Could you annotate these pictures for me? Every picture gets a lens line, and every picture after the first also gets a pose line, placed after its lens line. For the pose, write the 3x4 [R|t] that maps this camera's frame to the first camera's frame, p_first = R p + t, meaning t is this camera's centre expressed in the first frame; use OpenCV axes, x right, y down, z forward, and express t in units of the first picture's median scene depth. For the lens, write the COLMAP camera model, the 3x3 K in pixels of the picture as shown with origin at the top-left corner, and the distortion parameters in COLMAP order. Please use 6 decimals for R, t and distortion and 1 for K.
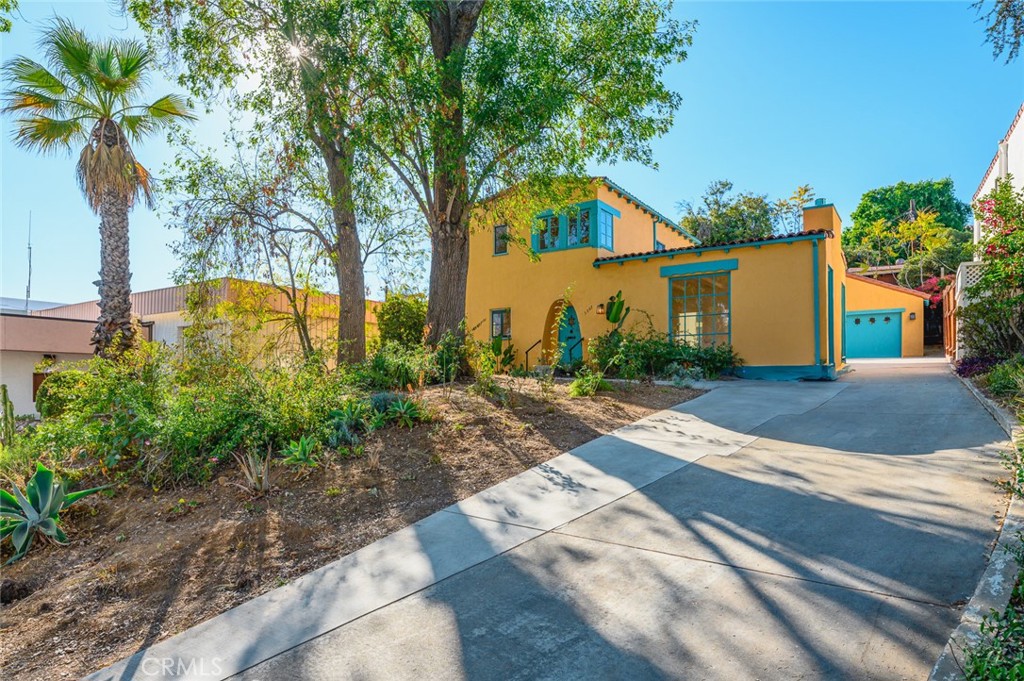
lens RADIAL K [[586.2, 0, 512.6], [0, 586.2, 348.9], [0, 0, 1]] dist [0.004532, -0.000618]
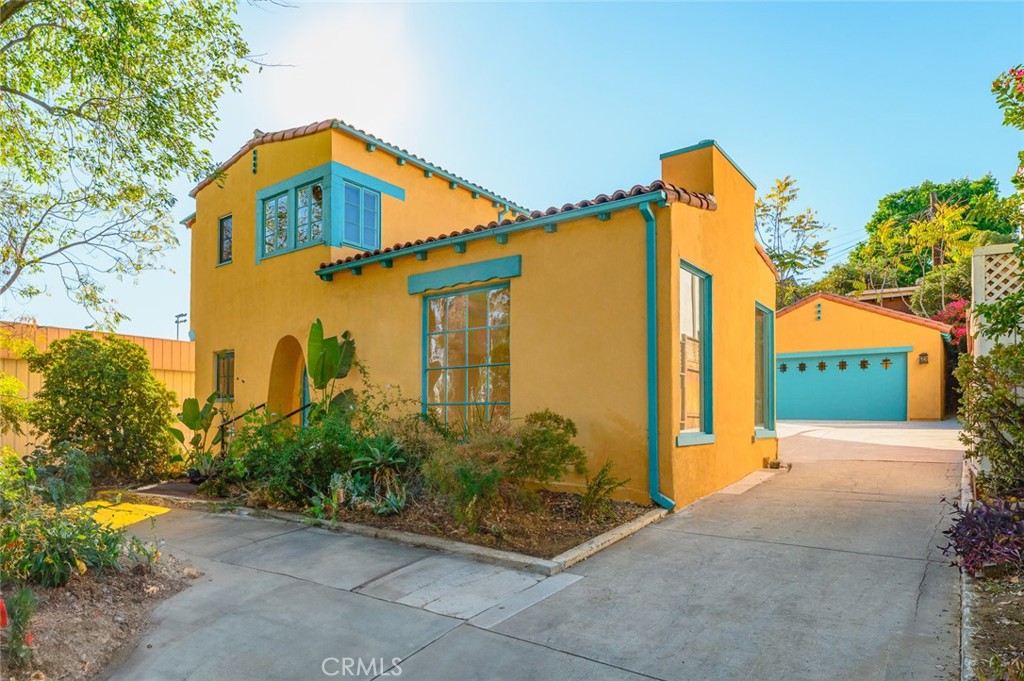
lens RADIAL K [[586.2, 0, 522.9], [0, 586.2, 386.6], [0, 0, 1]] dist [0.004532, -0.000618]
pose [[0.999060, -0.000947, -0.043342, 0.233277], [0.001246, 0.999976, 0.006882, -0.026055], [0.043334, -0.006930, 0.999037, 0.287963]]
